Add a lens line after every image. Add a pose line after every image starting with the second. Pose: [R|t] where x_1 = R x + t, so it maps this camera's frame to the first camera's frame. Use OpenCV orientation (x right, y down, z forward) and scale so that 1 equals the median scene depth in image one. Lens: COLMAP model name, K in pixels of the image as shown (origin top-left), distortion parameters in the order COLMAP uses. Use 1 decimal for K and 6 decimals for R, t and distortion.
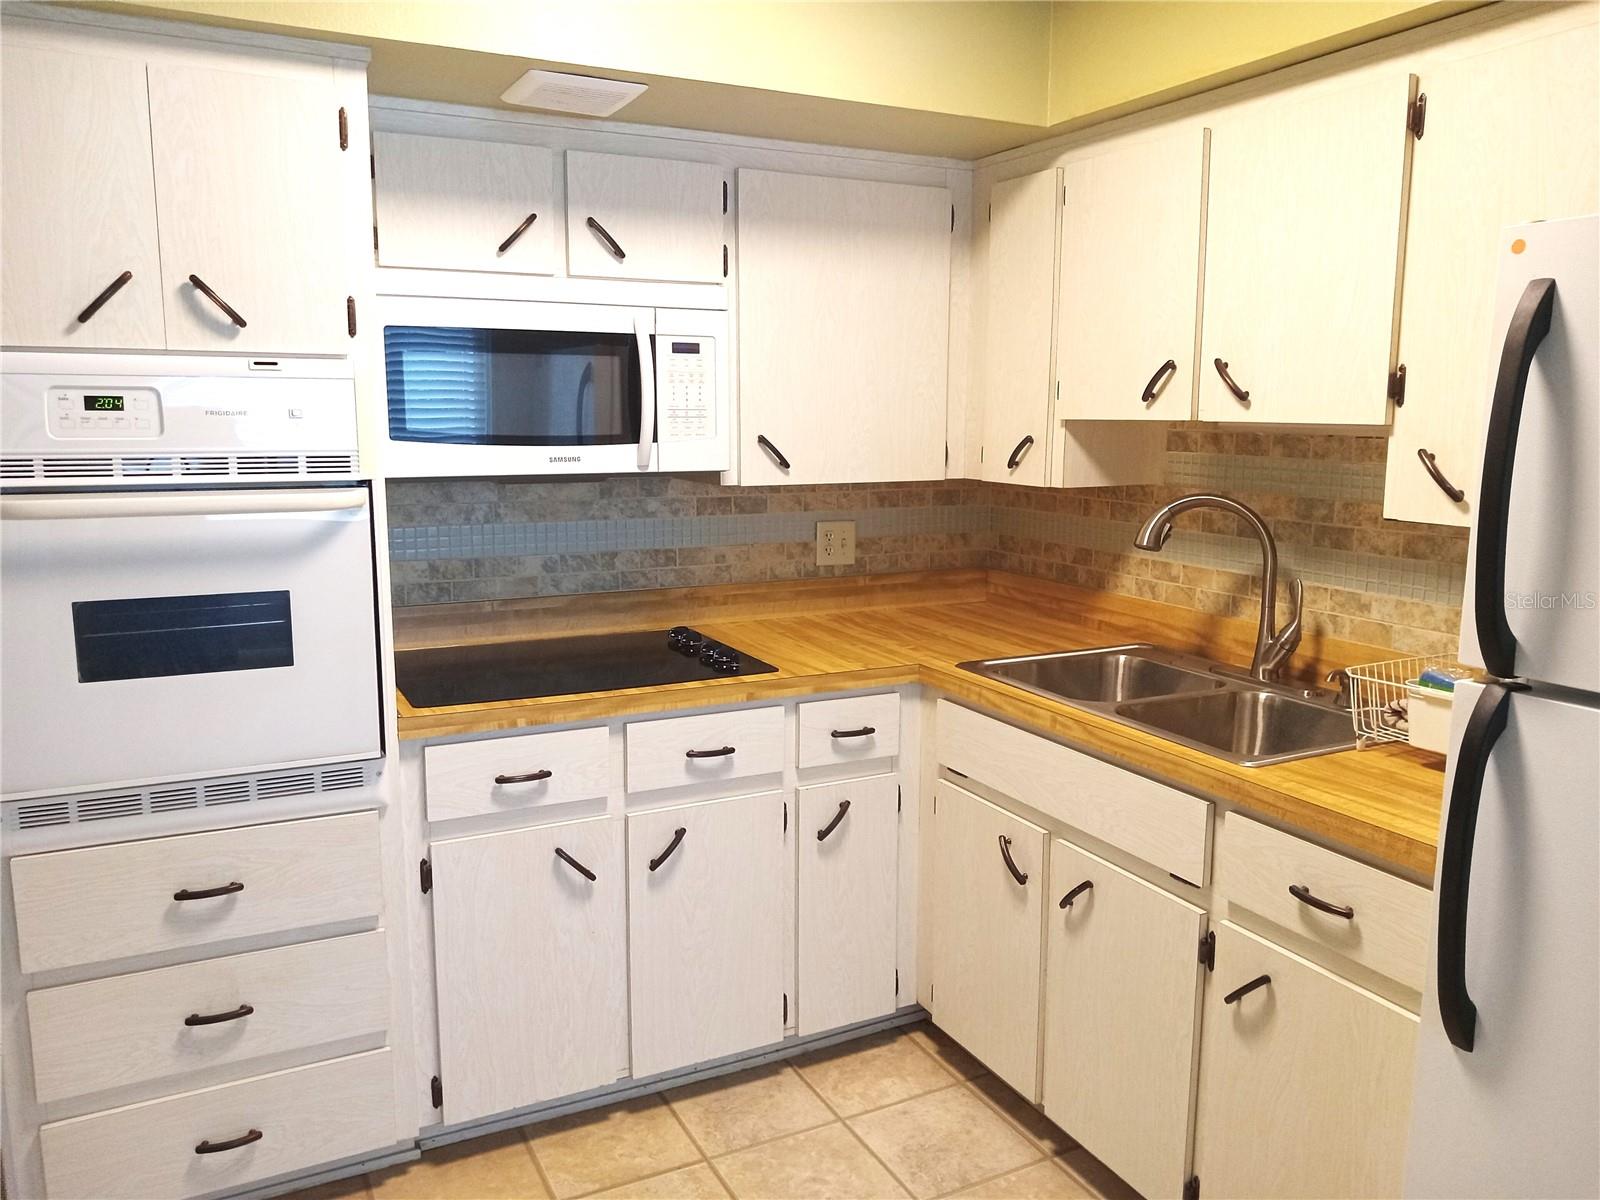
lens RADIAL K [[1190.6, 0, 800.0], [0, 1190.6, 600.0], [0, 0, 1]] dist [0.039991, -0.082884]
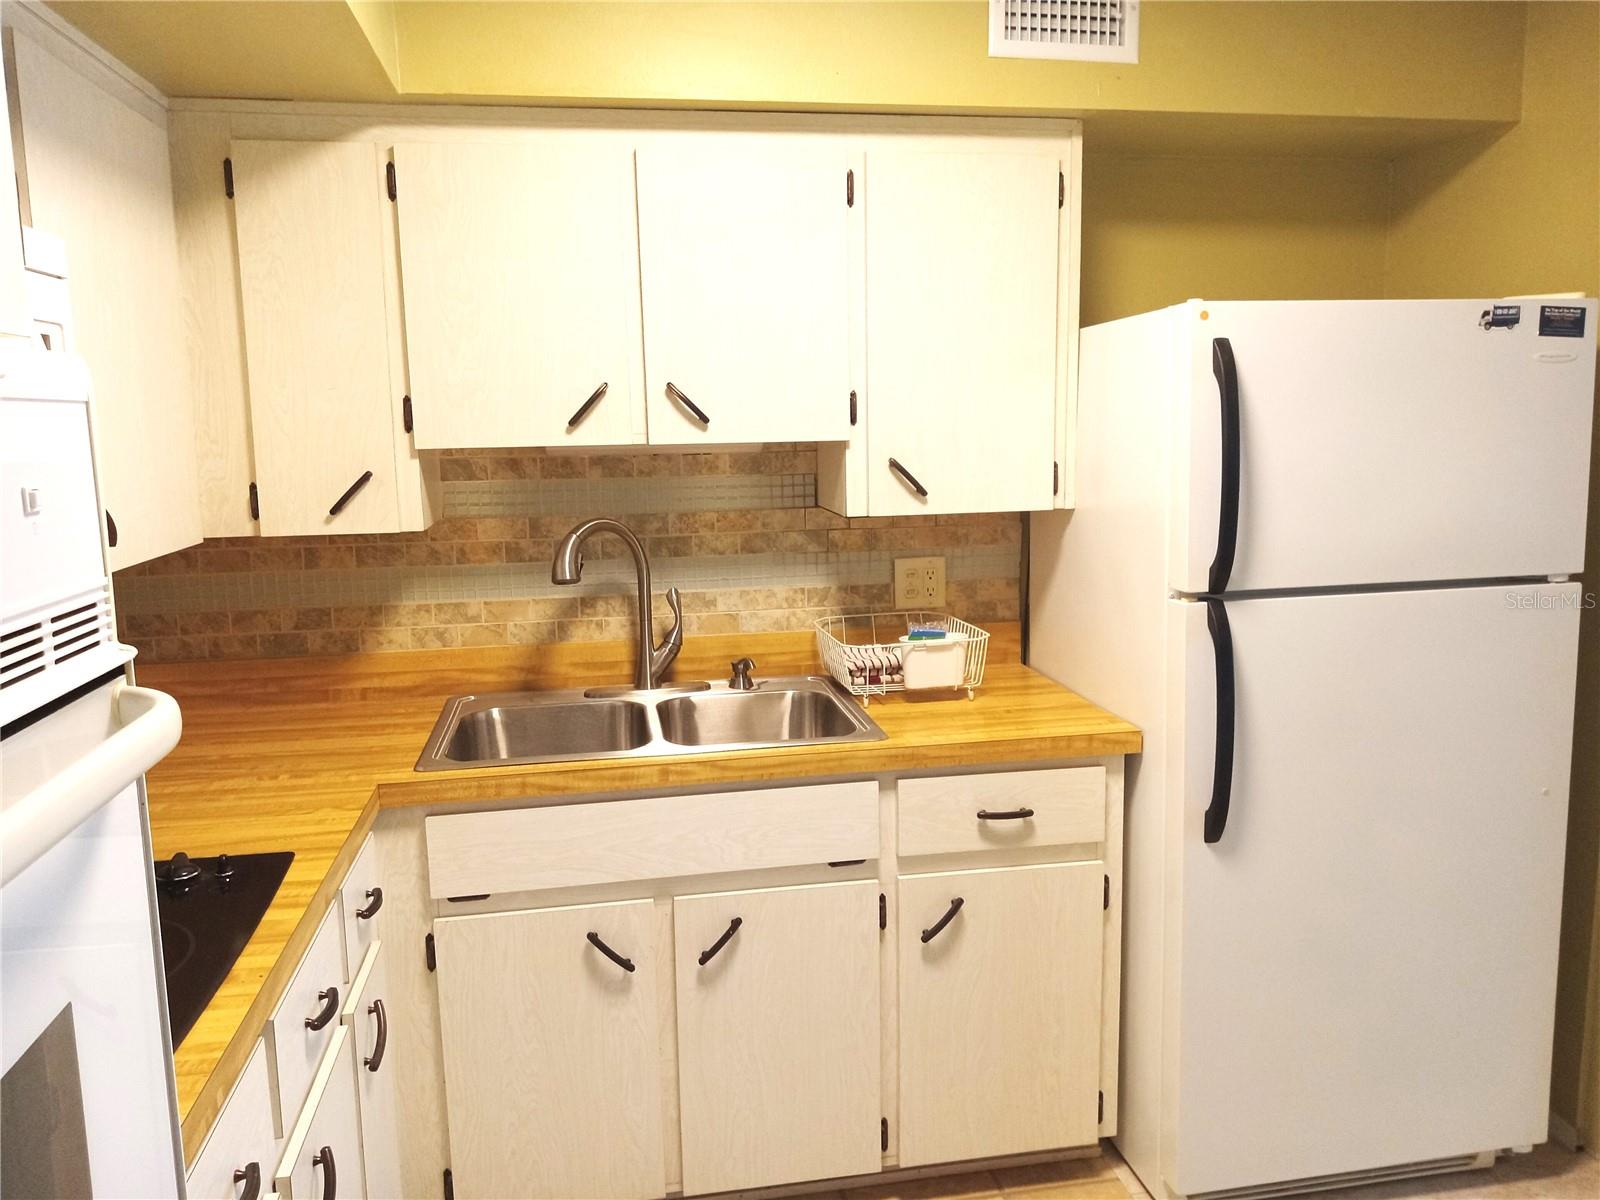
lens RADIAL K [[1190.6, 0, 800.0], [0, 1190.6, 600.0], [0, 0, 1]] dist [0.039991, -0.082884]
pose [[0.286534, -0.156382, 0.945221, -0.506666], [0.173821, 0.978701, 0.109229, -0.093469], [-0.942170, 0.133002, 0.307614, 0.507134]]
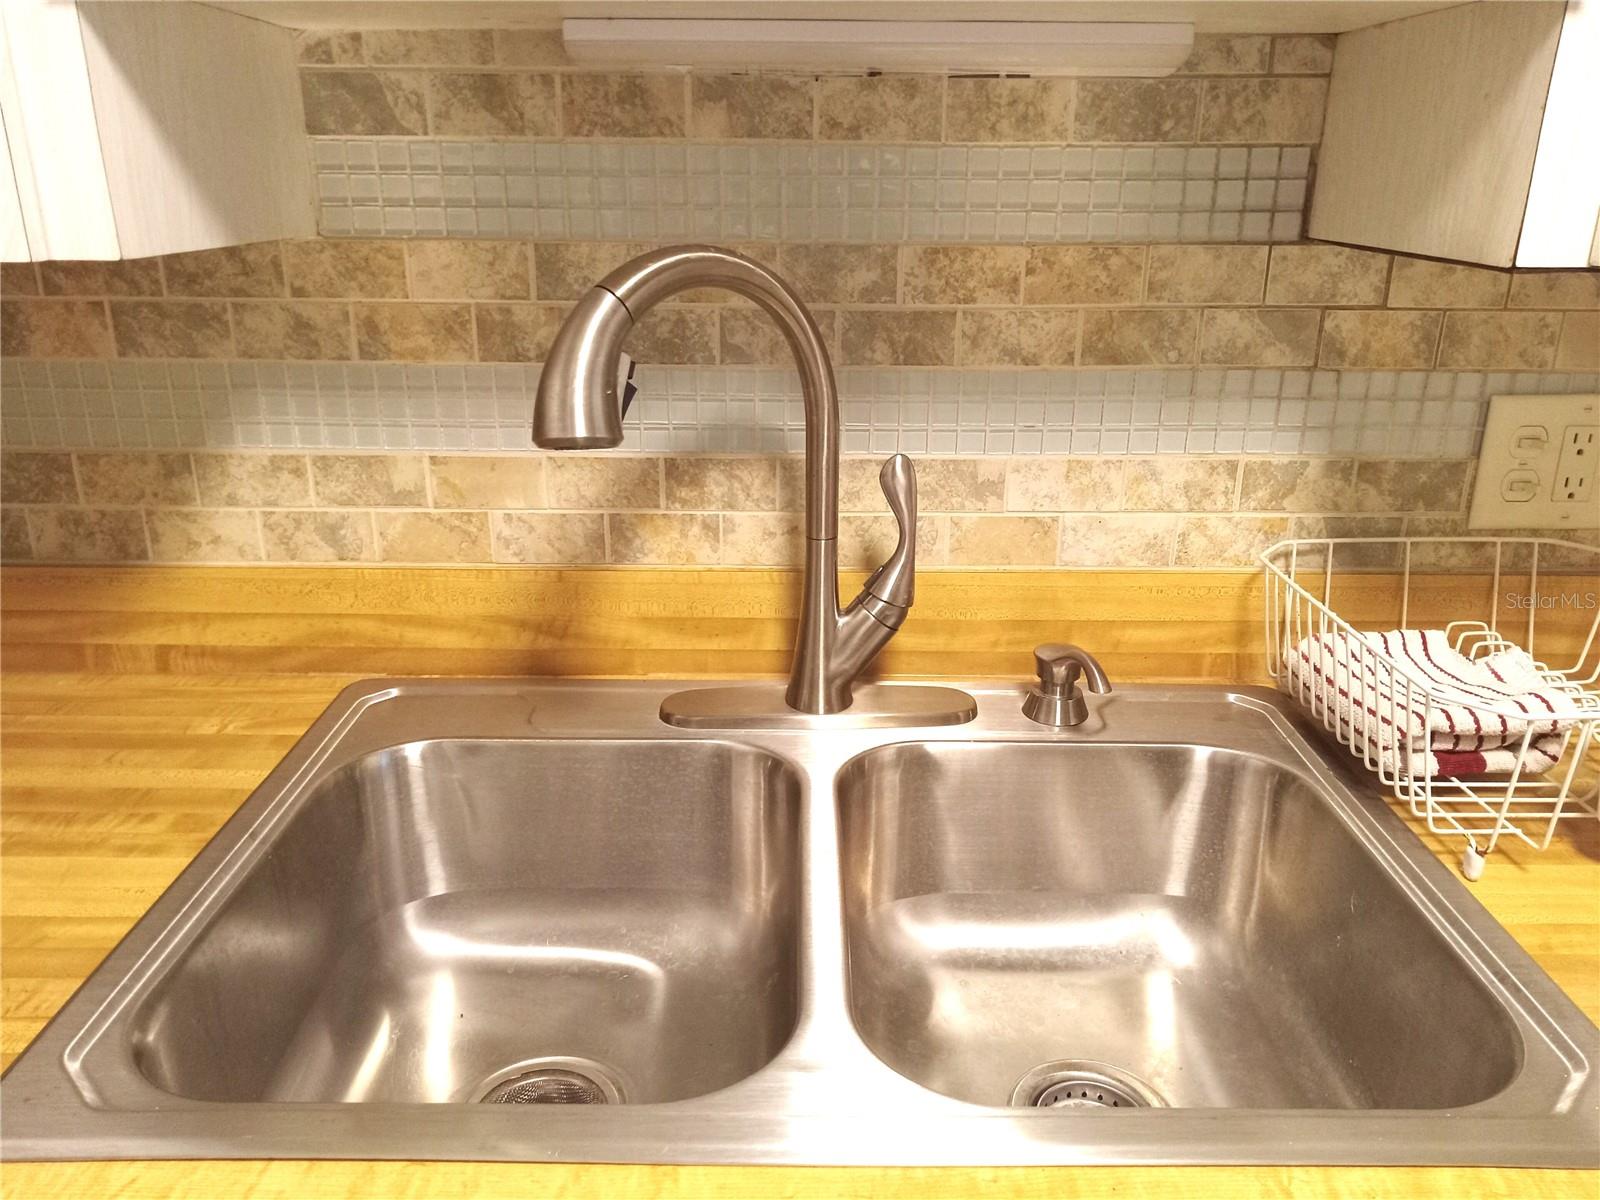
lens RADIAL K [[1233.7, 0, 799.8], [0, 1233.7, 625.1], [0, 0, 1]] dist [0.048971, -0.096070]
pose [[0.452738, -0.309828, 0.836083, 0.033657], [0.140974, 0.950766, 0.275989, -0.073408], [-0.880429, -0.007085, 0.474125, 0.747495]]
